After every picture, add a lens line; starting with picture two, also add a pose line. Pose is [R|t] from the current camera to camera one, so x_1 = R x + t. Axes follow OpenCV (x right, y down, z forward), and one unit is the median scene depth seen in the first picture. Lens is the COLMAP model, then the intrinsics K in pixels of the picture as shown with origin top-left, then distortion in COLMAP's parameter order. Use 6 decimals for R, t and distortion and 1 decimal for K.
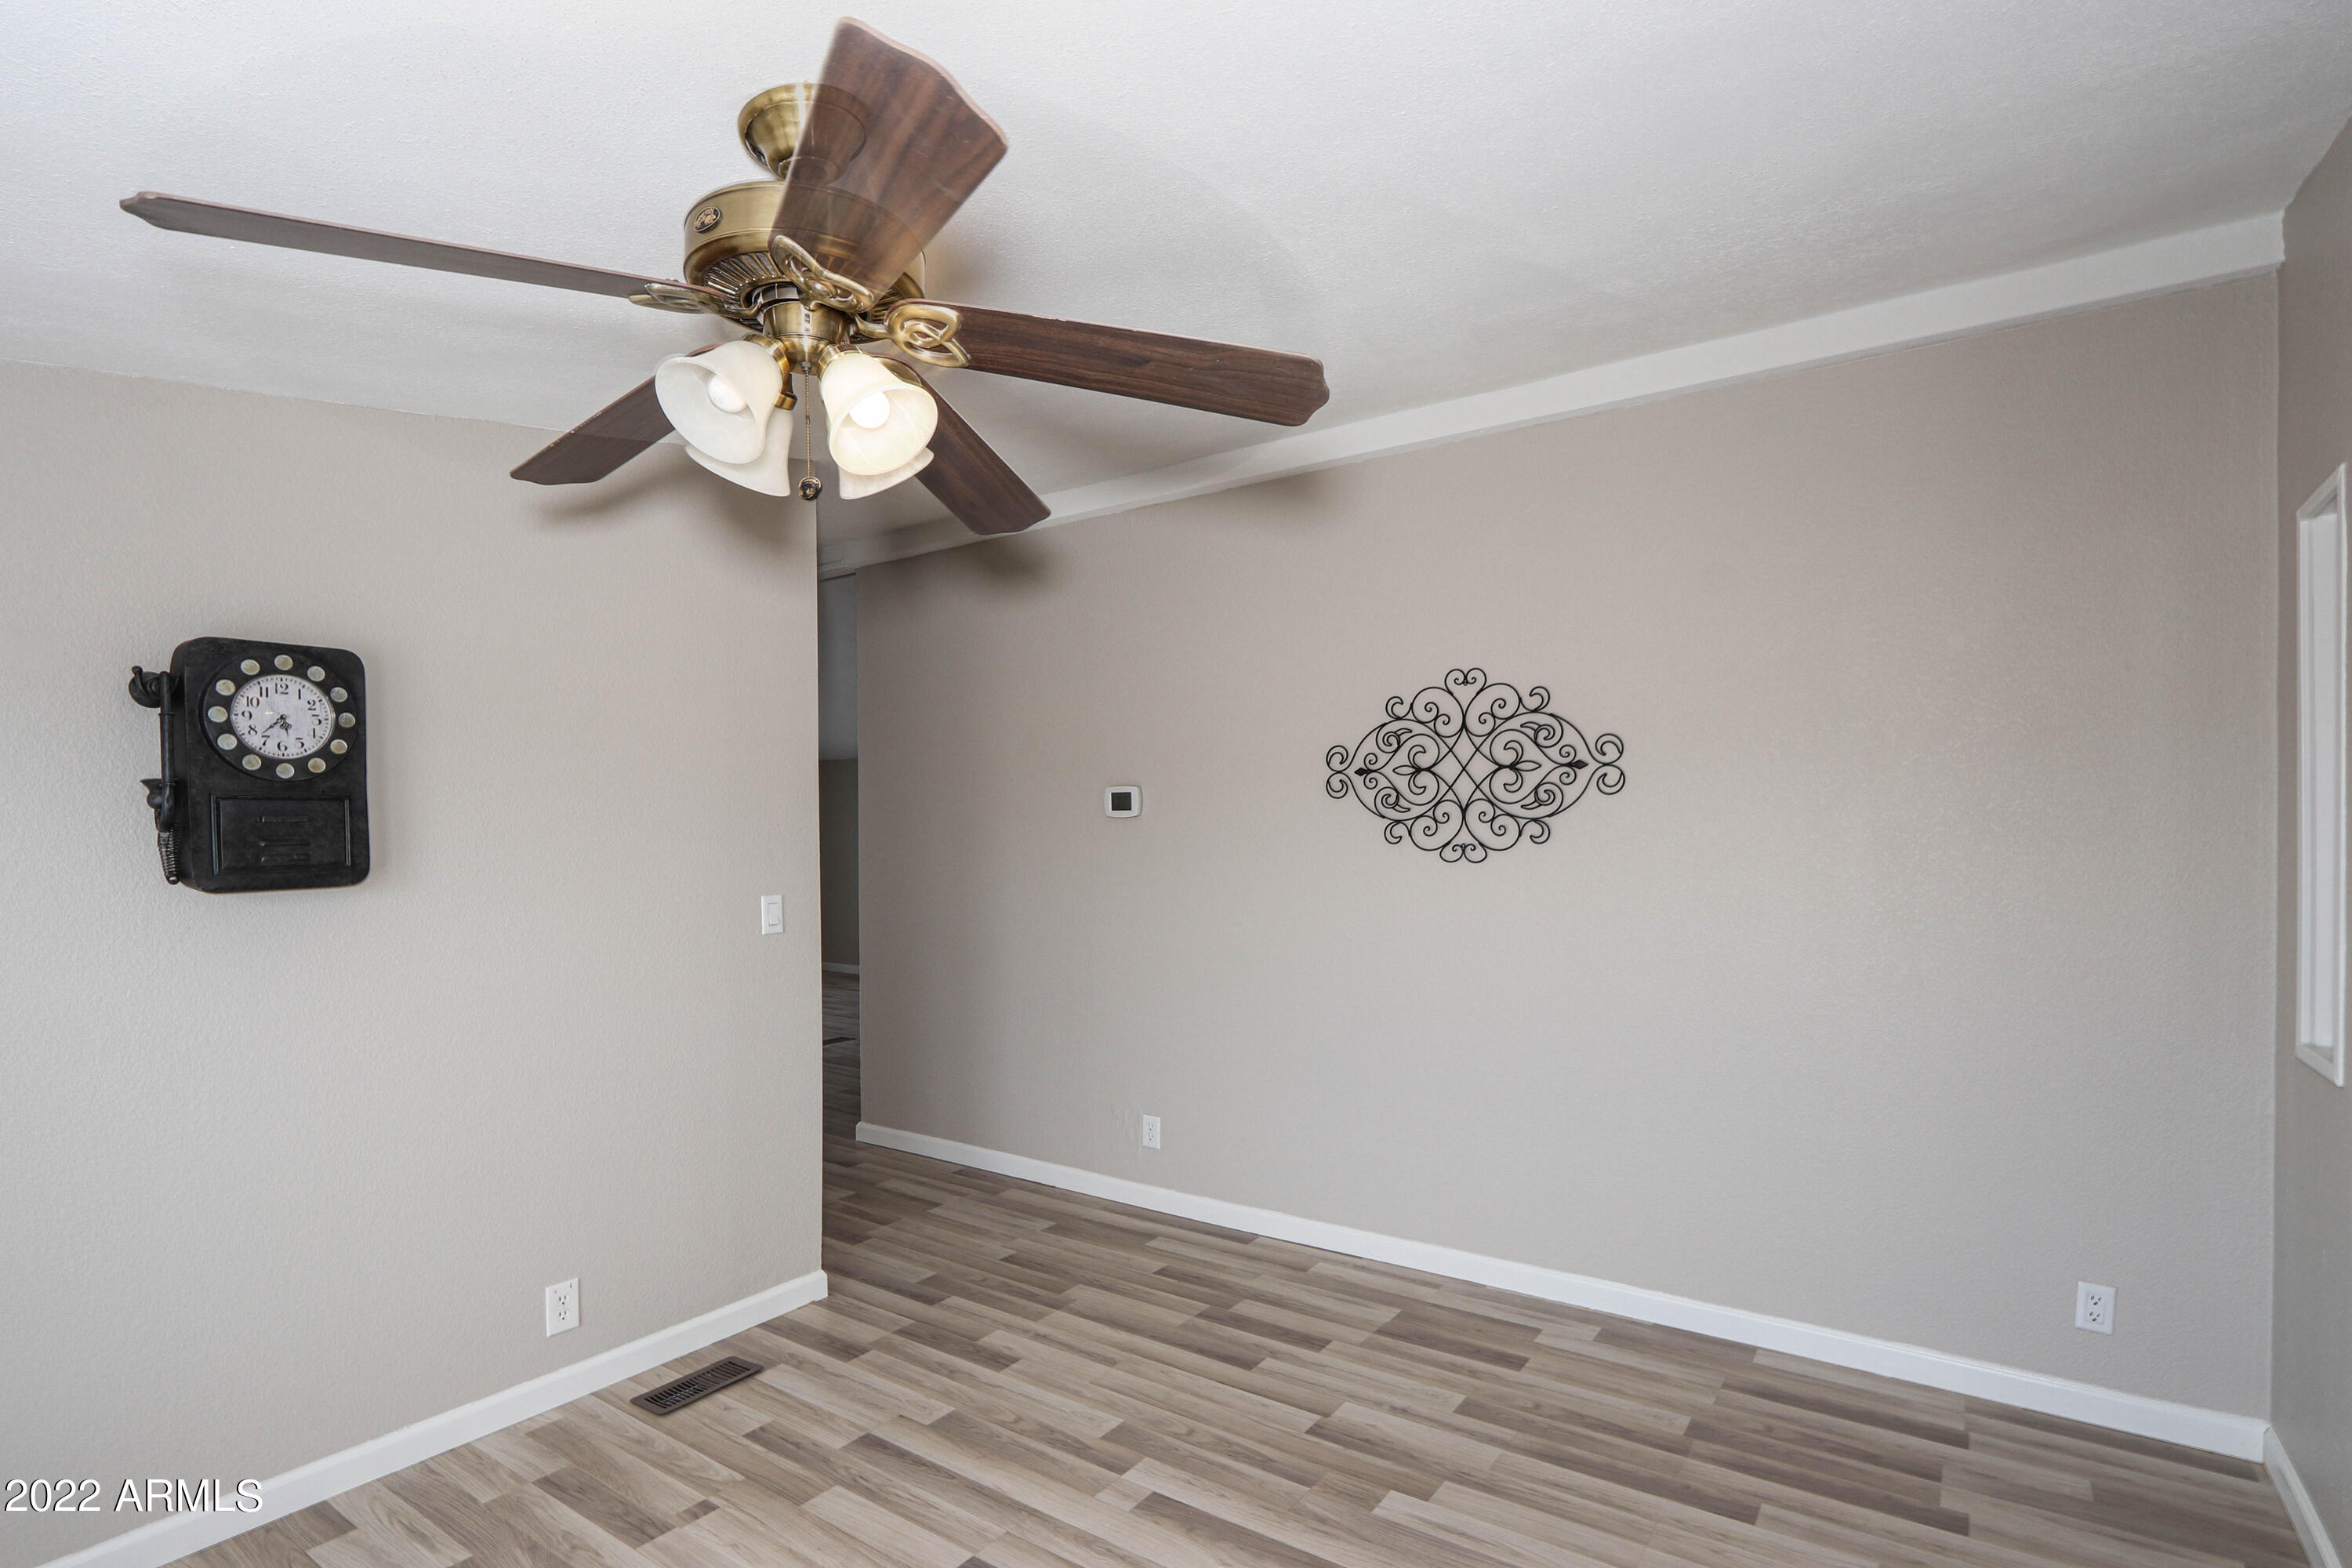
lens RADIAL K [[1102.7, 0, 1119.7], [0, 1102.7, 814.3], [0, 0, 1]] dist [-0.017407, 0.001039]
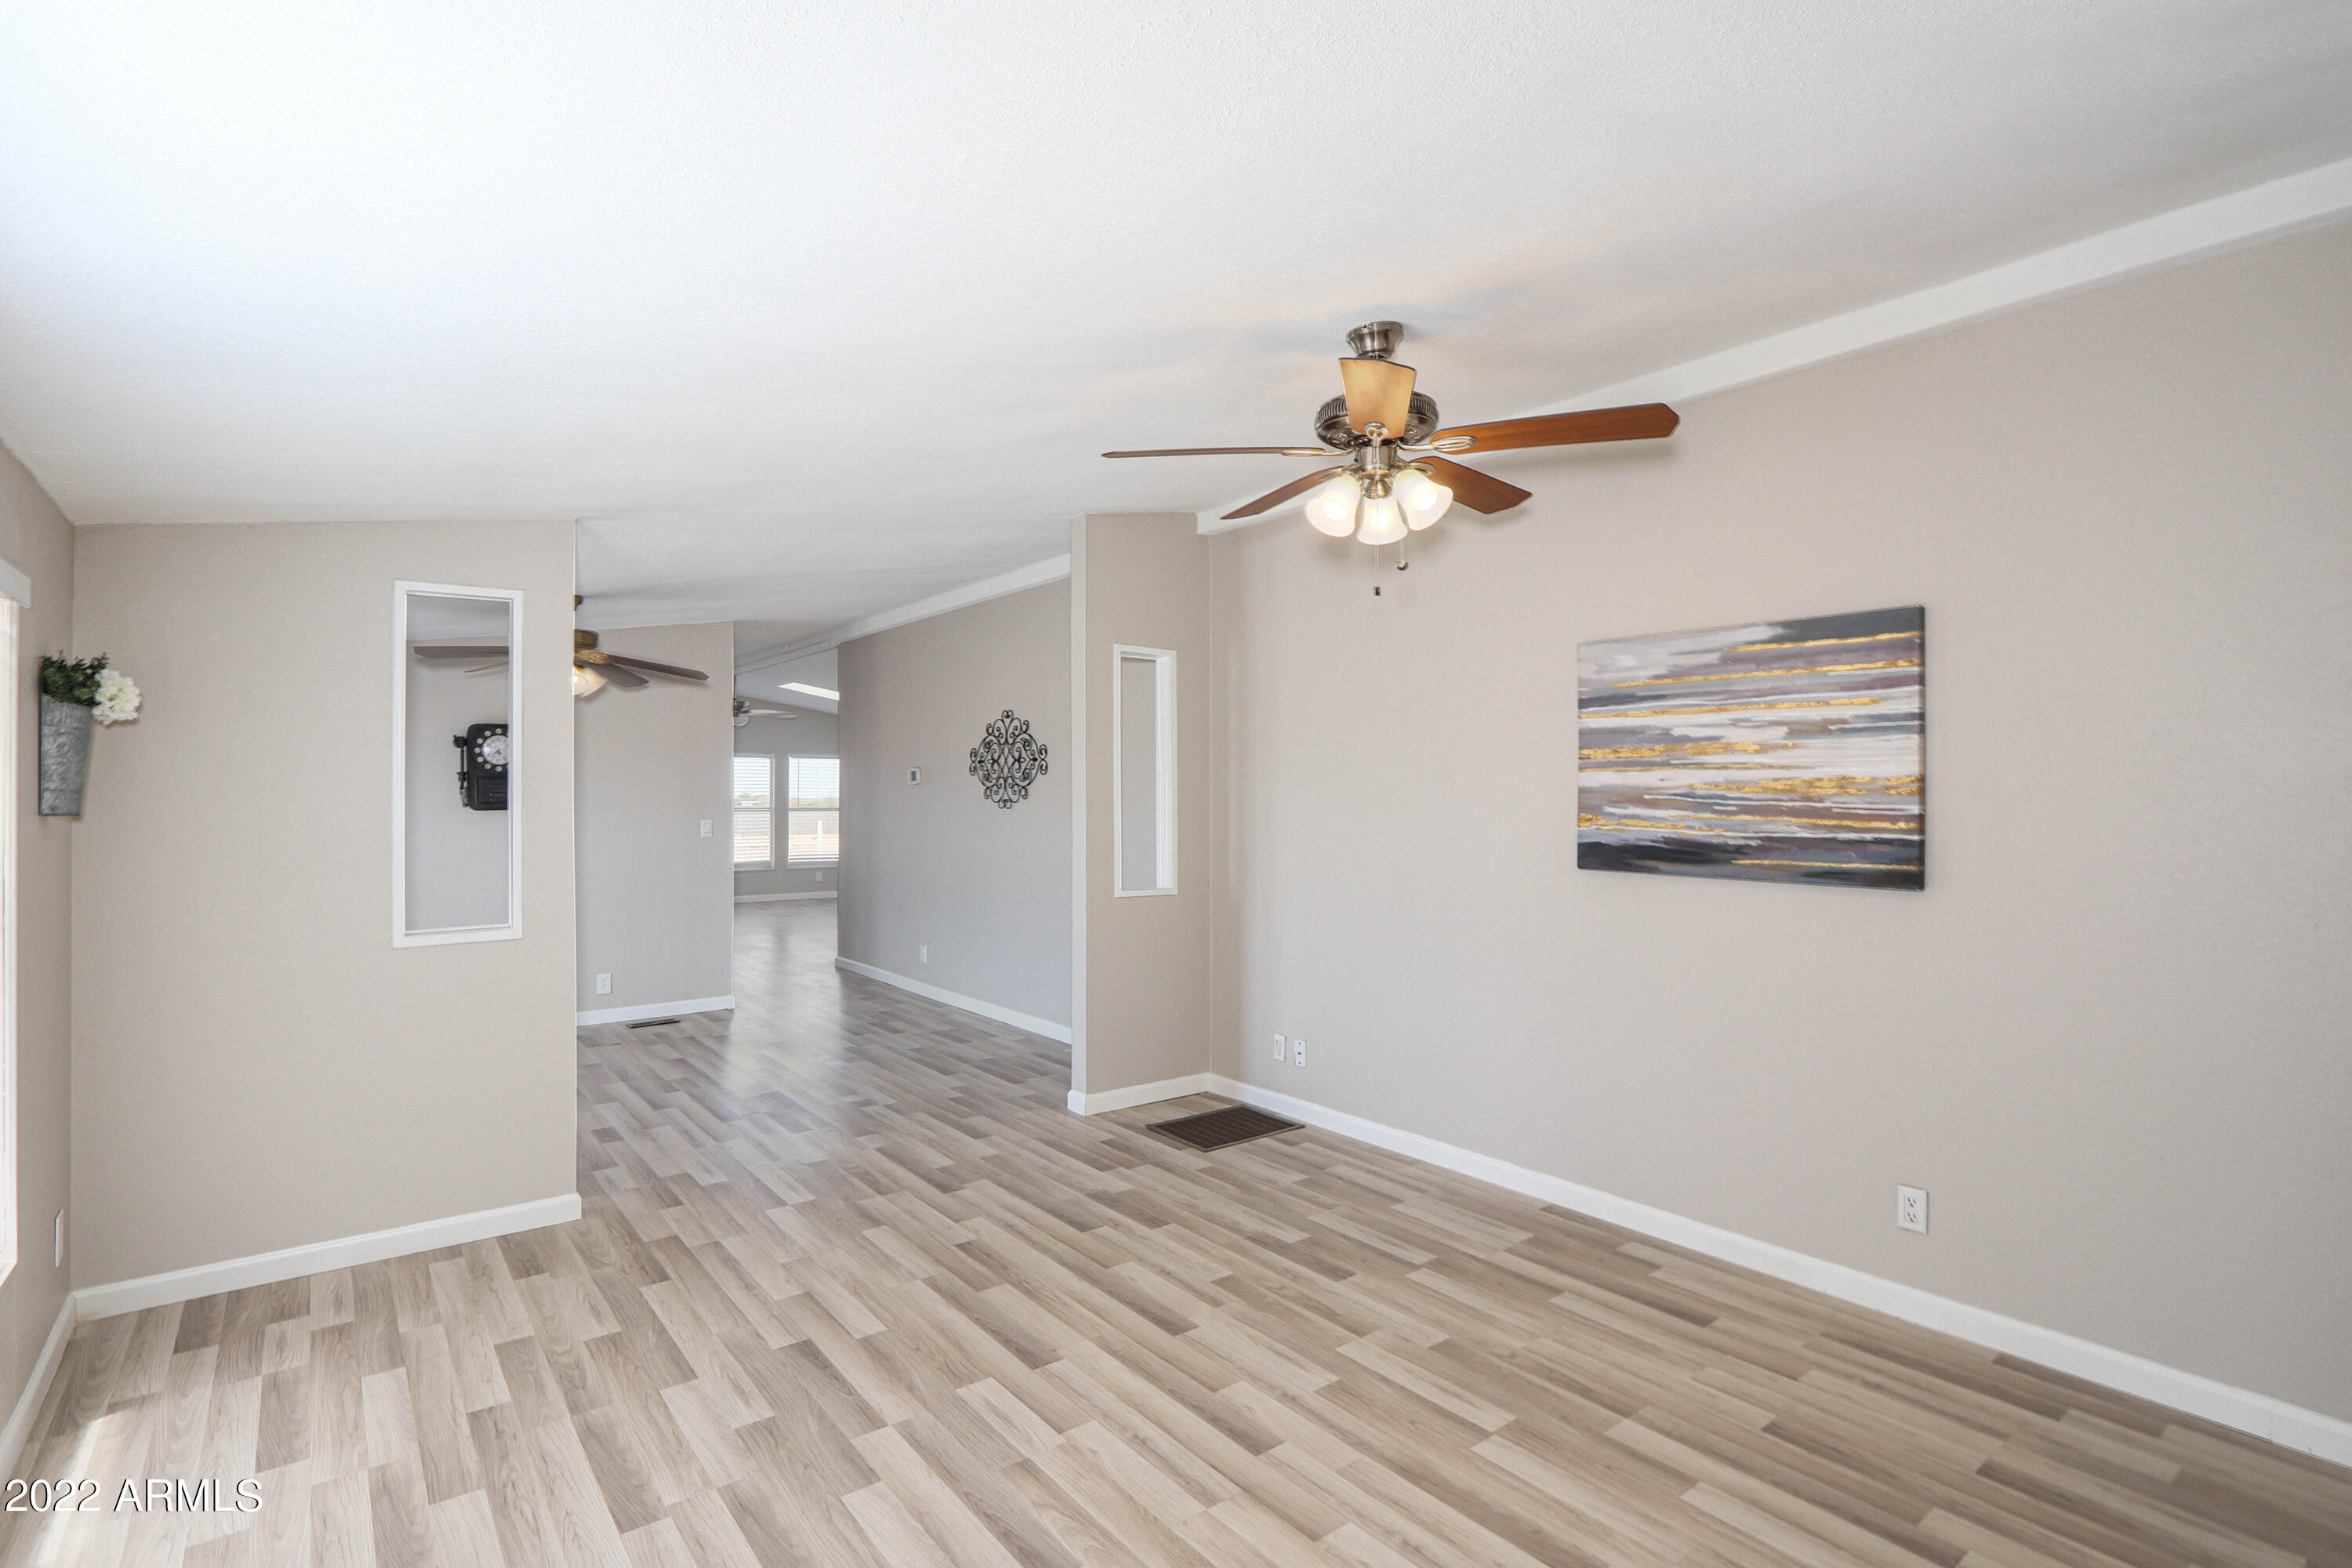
lens RADIAL K [[1102.7, 0, 1132.4], [0, 1102.7, 795.6], [0, 0, 1]] dist [-0.017407, 0.001039]
pose [[0.949124, 0.006131, -0.314844, 1.165493], [-0.001456, 0.999885, 0.015080, -0.009449], [0.314900, -0.013855, 0.949024, -0.823554]]
